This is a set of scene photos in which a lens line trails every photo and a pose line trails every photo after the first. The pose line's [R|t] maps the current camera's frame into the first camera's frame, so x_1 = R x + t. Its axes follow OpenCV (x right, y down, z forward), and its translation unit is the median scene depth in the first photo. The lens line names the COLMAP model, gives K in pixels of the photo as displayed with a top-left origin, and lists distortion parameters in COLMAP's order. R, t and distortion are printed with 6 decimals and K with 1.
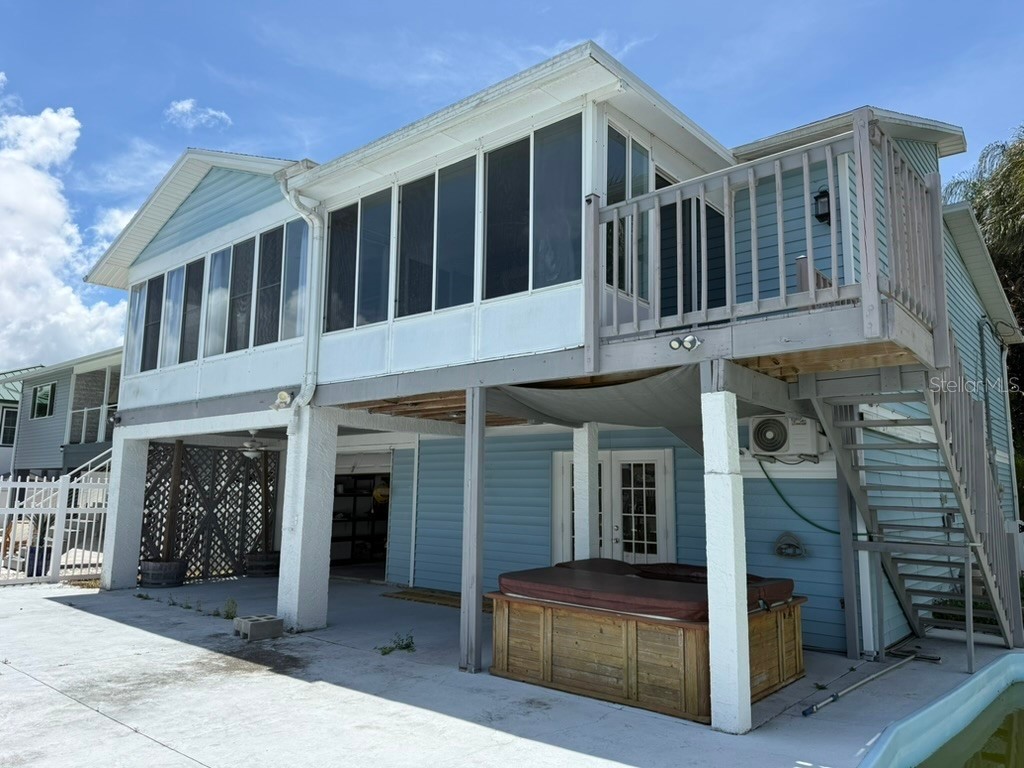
lens RADIAL K [[711.7, 0, 507.5], [0, 711.7, 376.5], [0, 0, 1]] dist [0.053715, -0.057648]
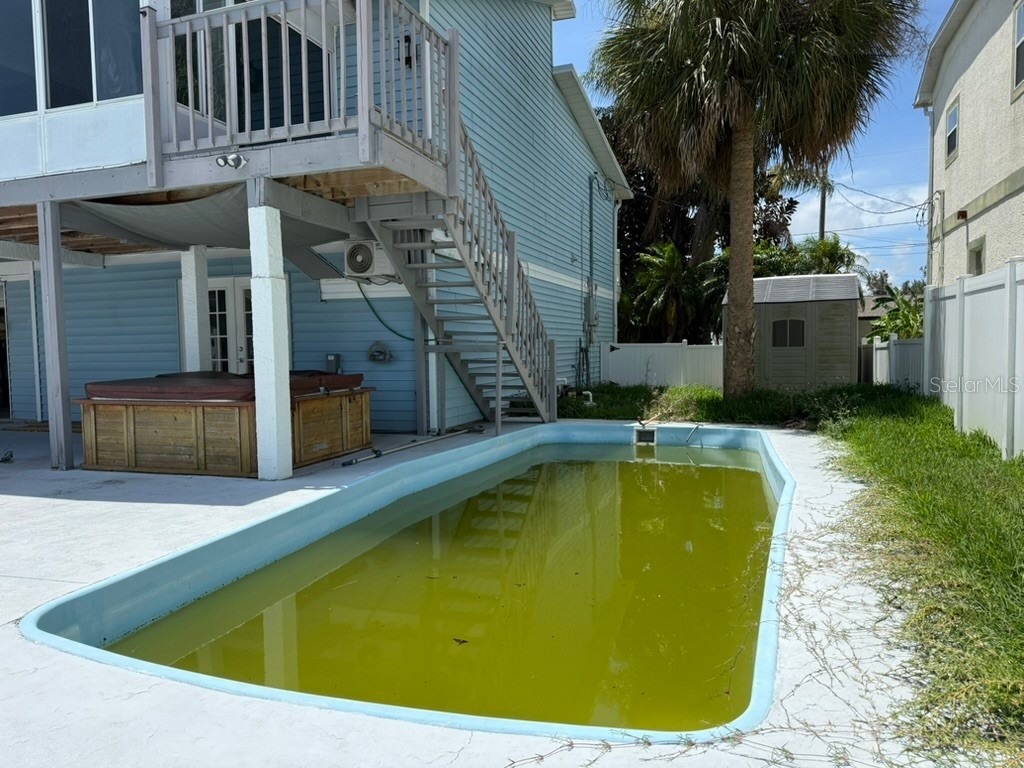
lens RADIAL K [[711.7, 0, 506.6], [0, 711.7, 384.6], [0, 0, 1]] dist [0.053715, -0.057648]
pose [[0.931245, -0.050020, 0.360944, 0.189534], [-0.027642, 0.977983, 0.206848, 0.042122], [-0.363344, -0.202603, 0.909359, -0.209154]]
